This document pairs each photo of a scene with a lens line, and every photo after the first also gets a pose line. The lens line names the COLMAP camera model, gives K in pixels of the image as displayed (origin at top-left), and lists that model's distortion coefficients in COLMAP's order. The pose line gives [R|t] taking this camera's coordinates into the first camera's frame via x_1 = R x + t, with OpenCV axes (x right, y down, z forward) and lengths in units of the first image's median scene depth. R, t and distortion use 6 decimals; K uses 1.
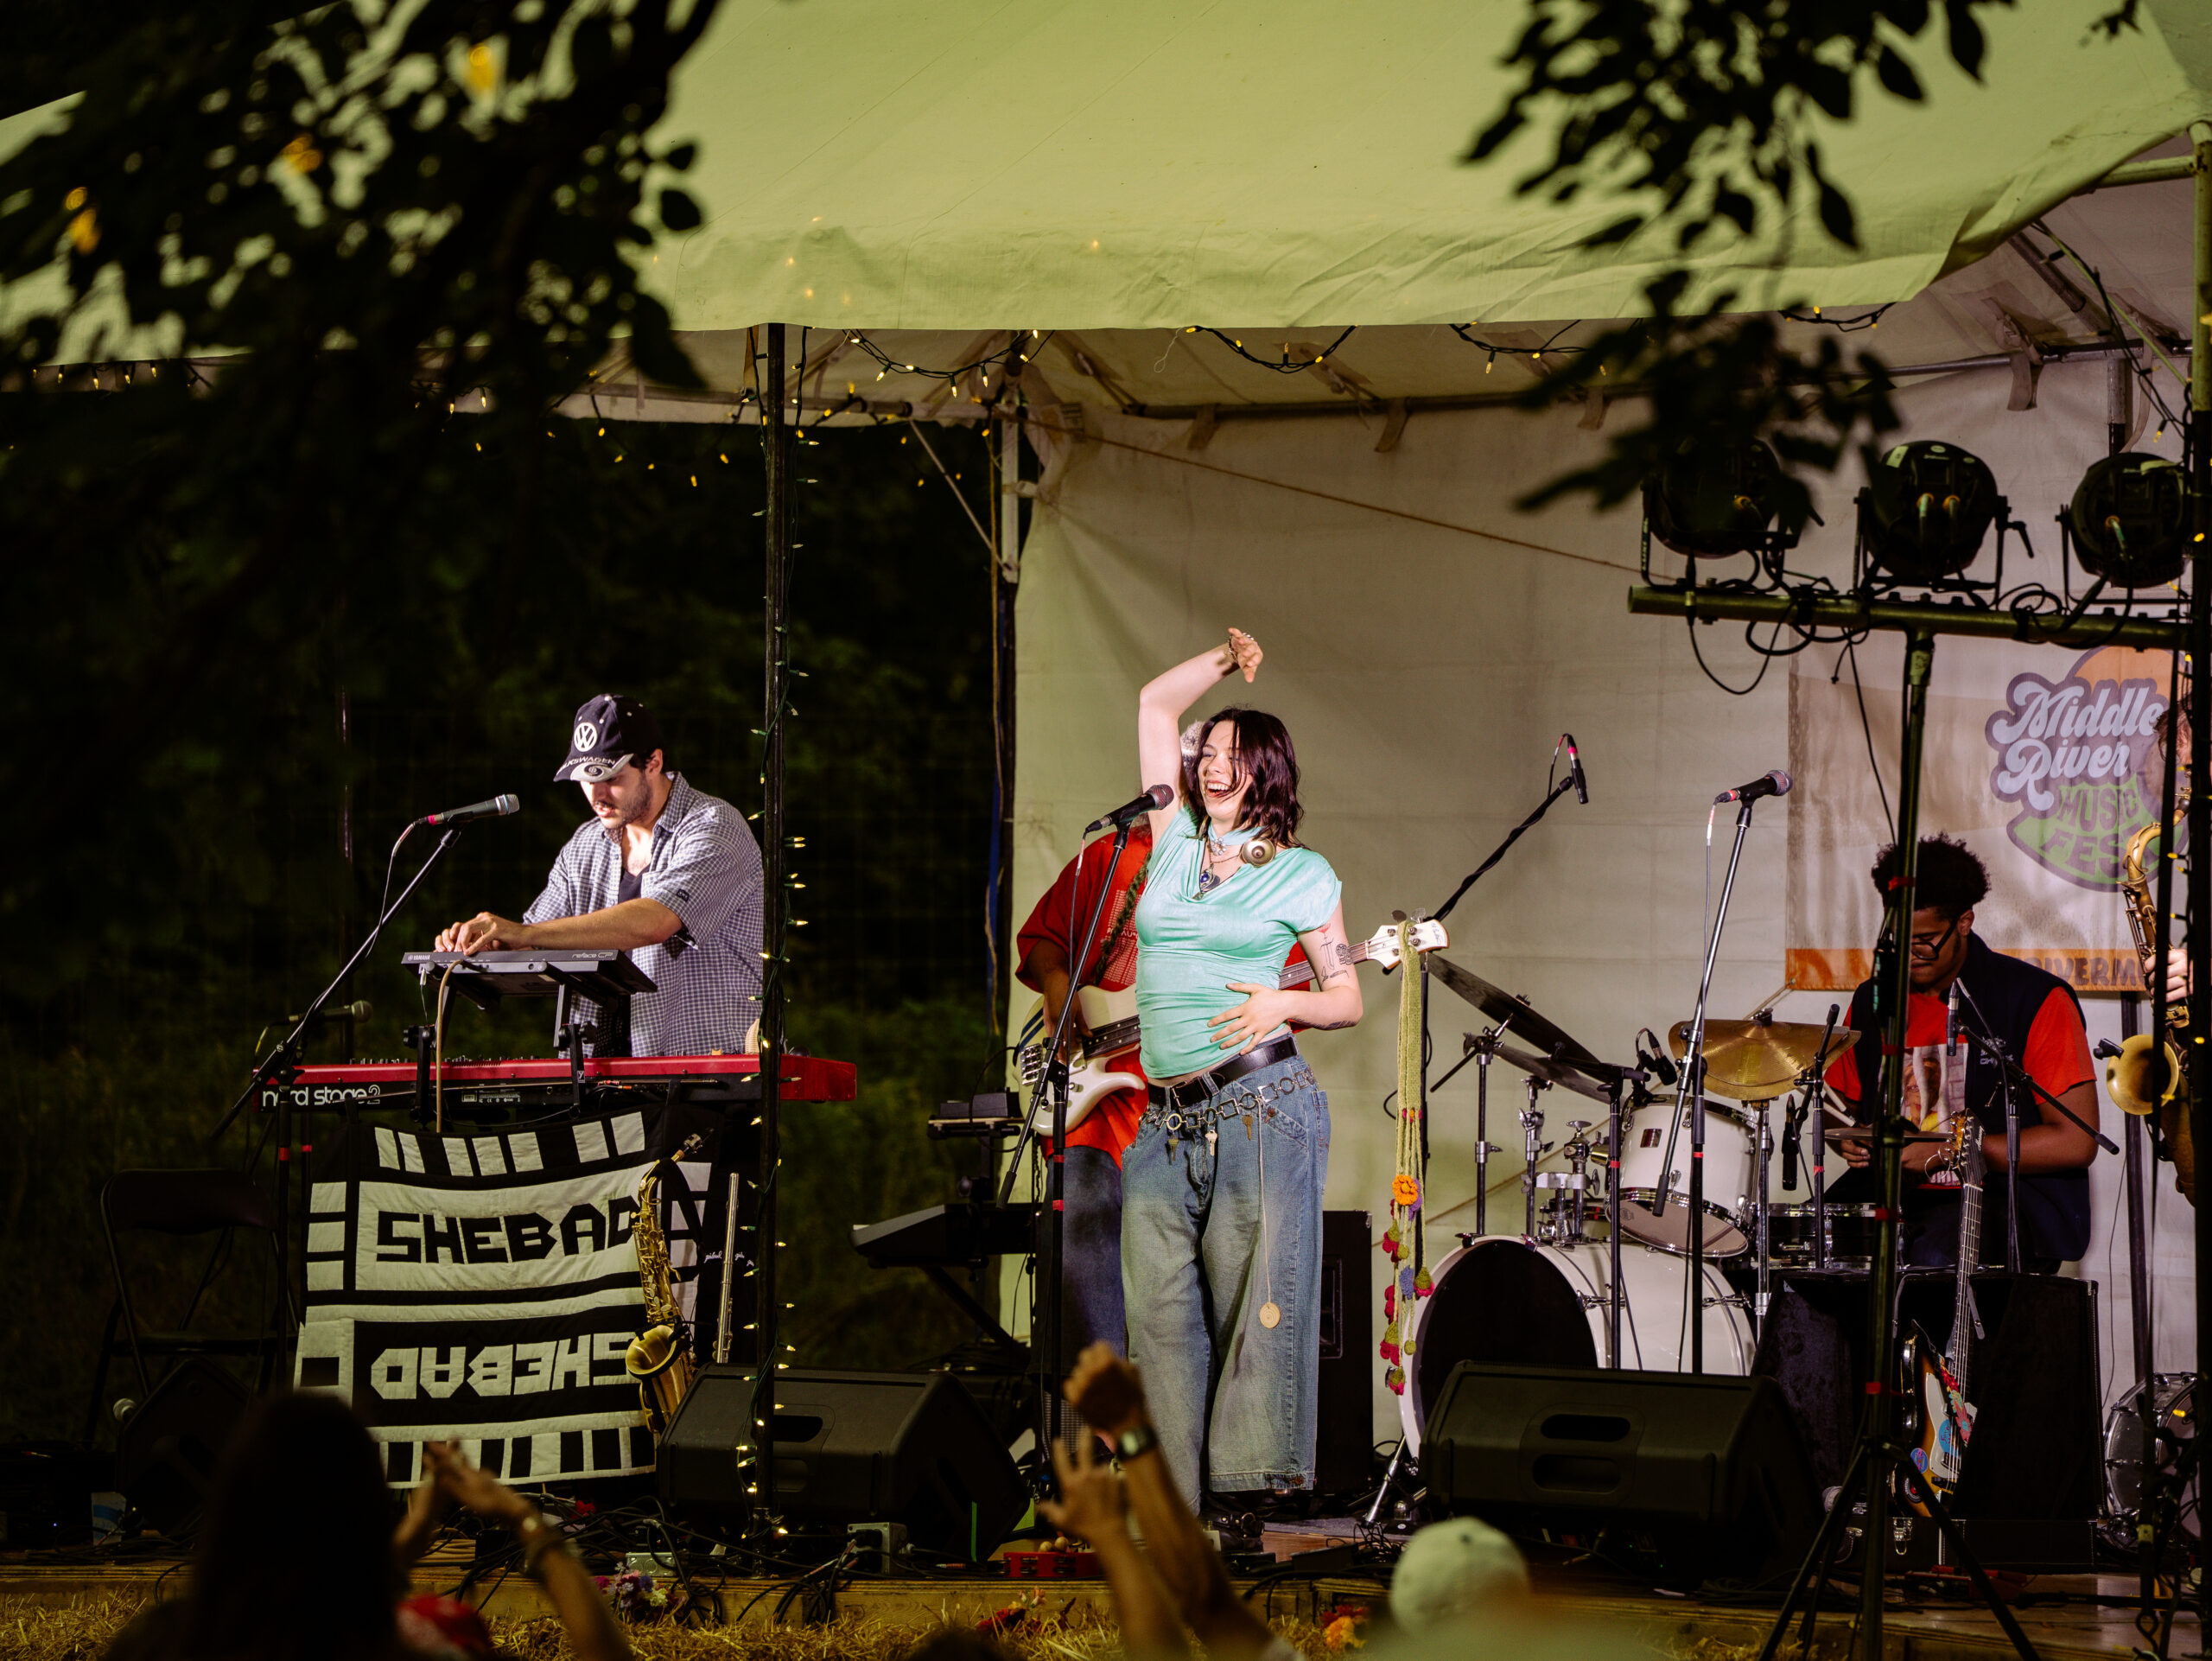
lens RADIAL K [[10761.8, 0, 1106.0], [0, 10761.8, 830.5], [0, 0, 1]] dist [2.639435, 4.652003]
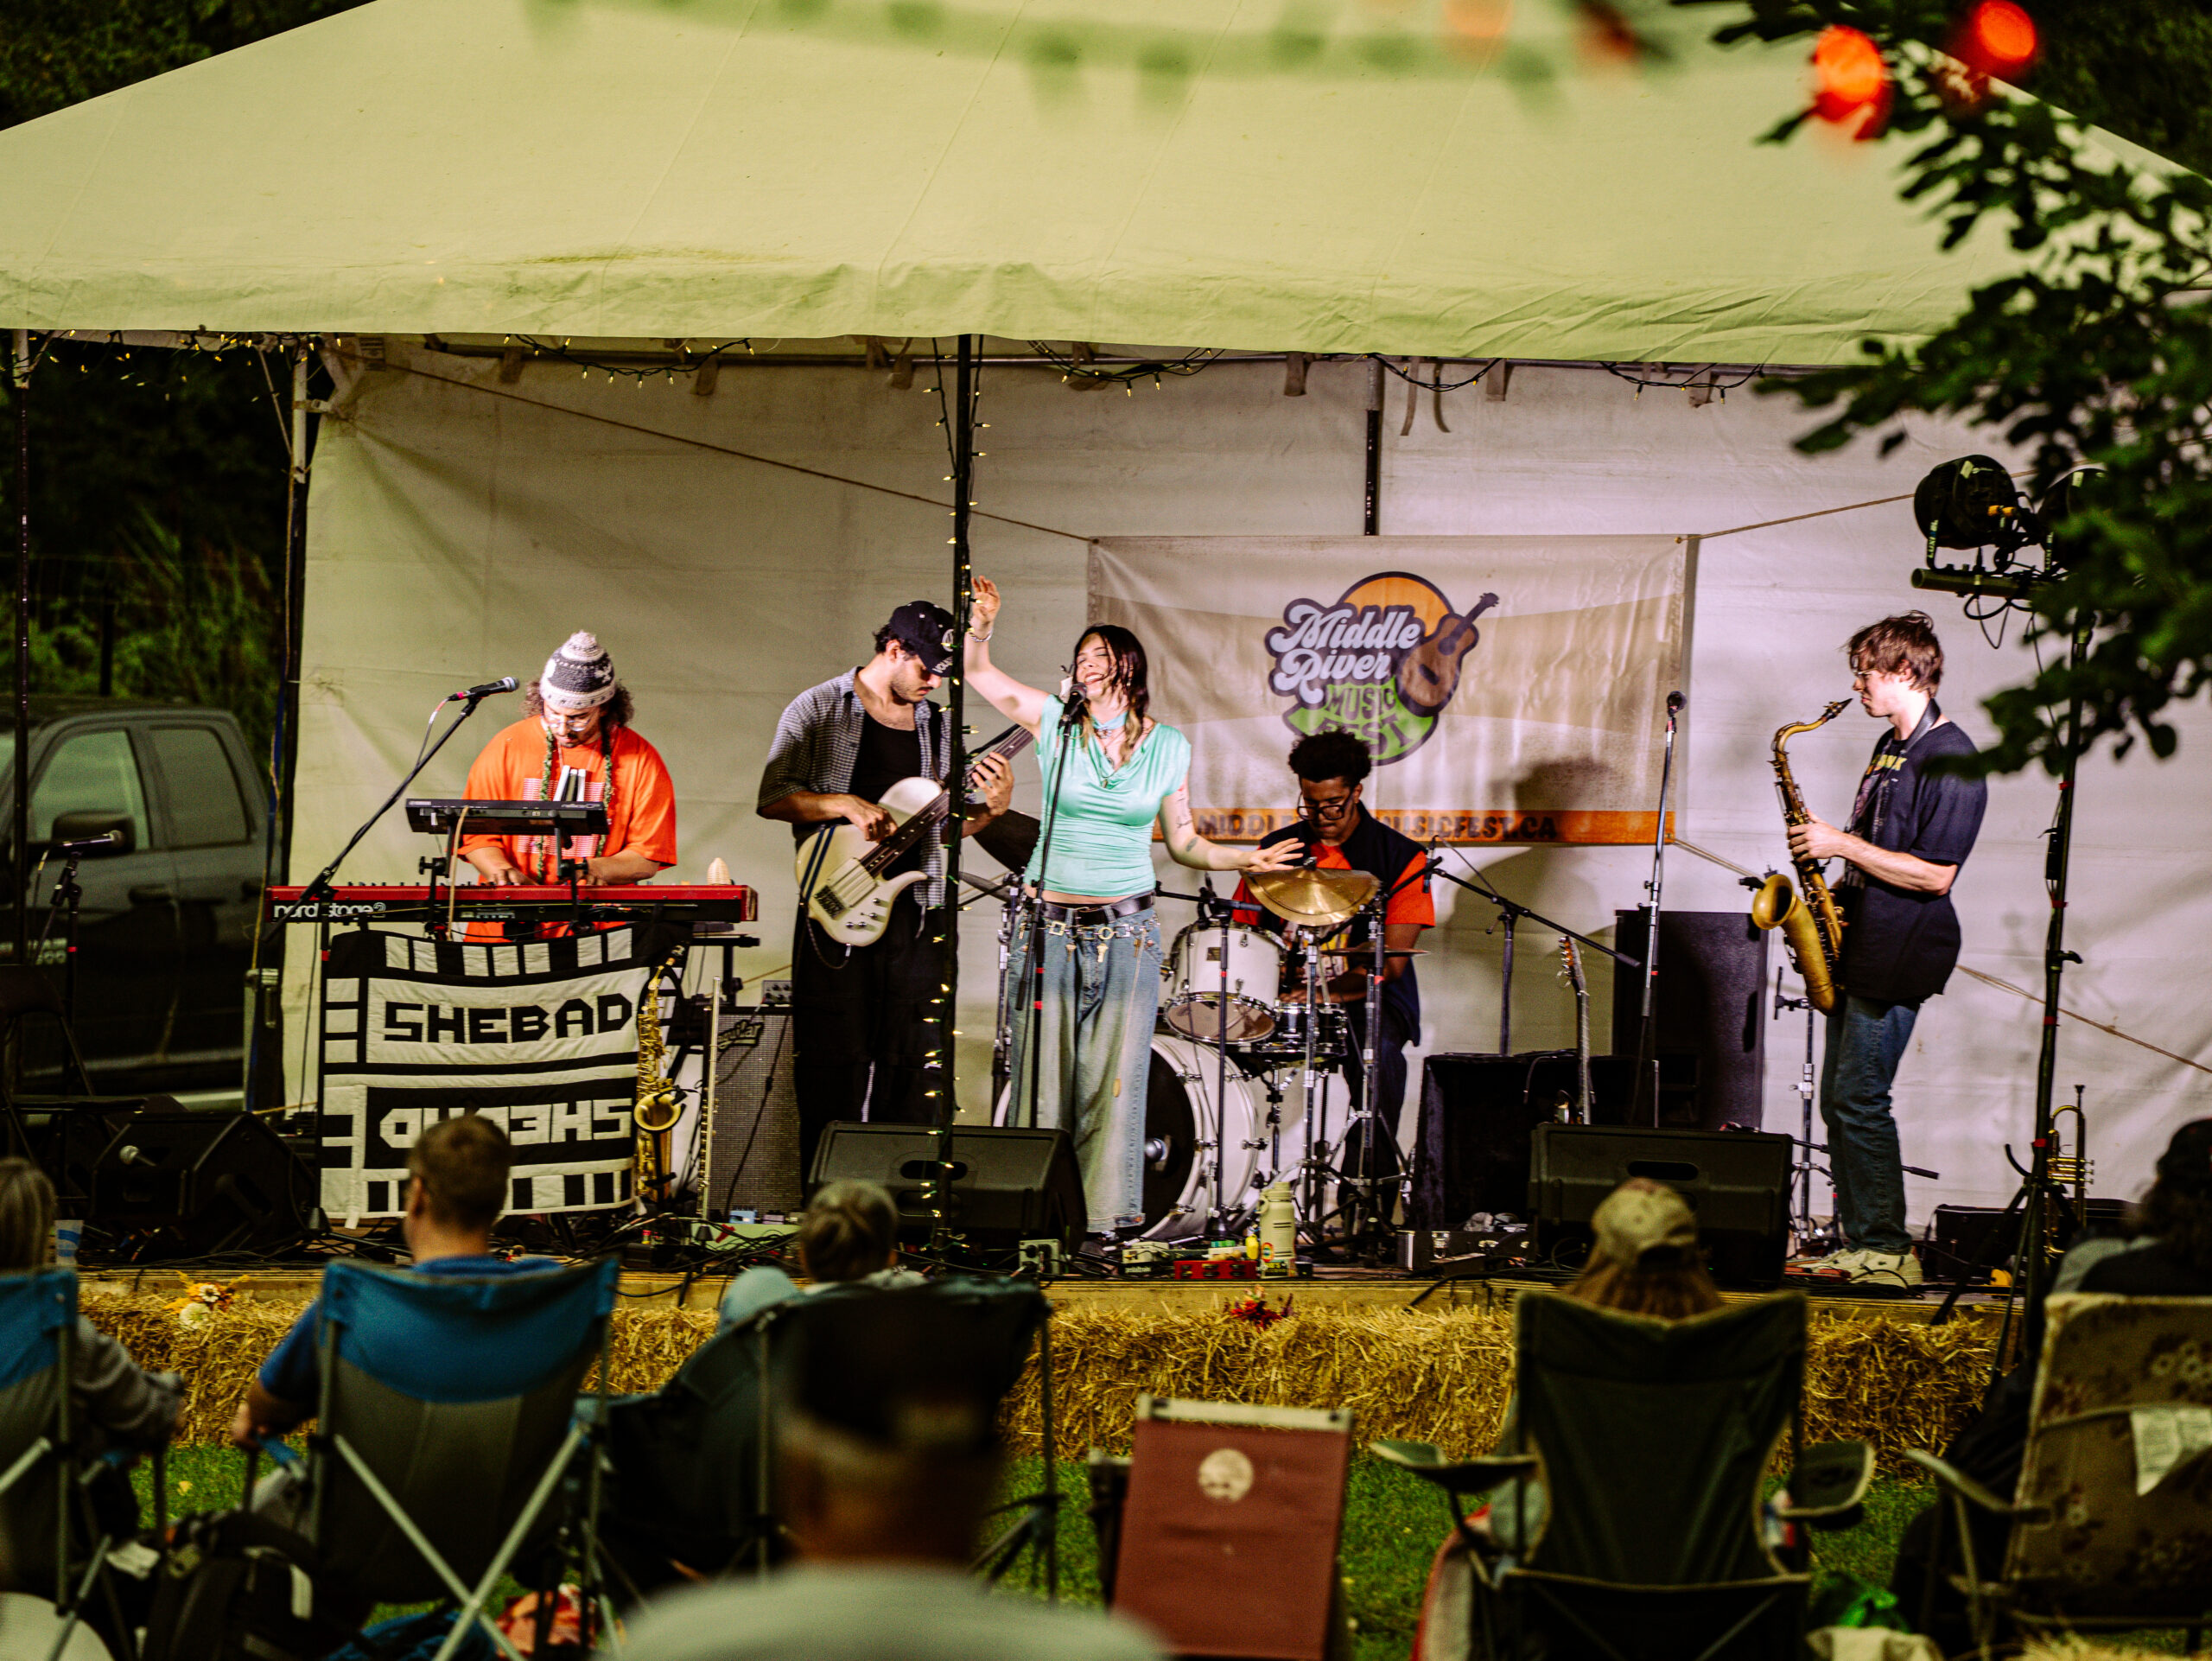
lens RADIAL K [[11556.3, 0, 1106.2], [0, 11556.3, 937.6], [0, 0, 1]] dist [2.693617, -2.307592]
pose [[0.902722, 0.010654, 0.430092, -0.577732], [-0.023849, 0.999395, 0.025301, -0.008972], [-0.429562, -0.033097, 0.902431, -0.262031]]
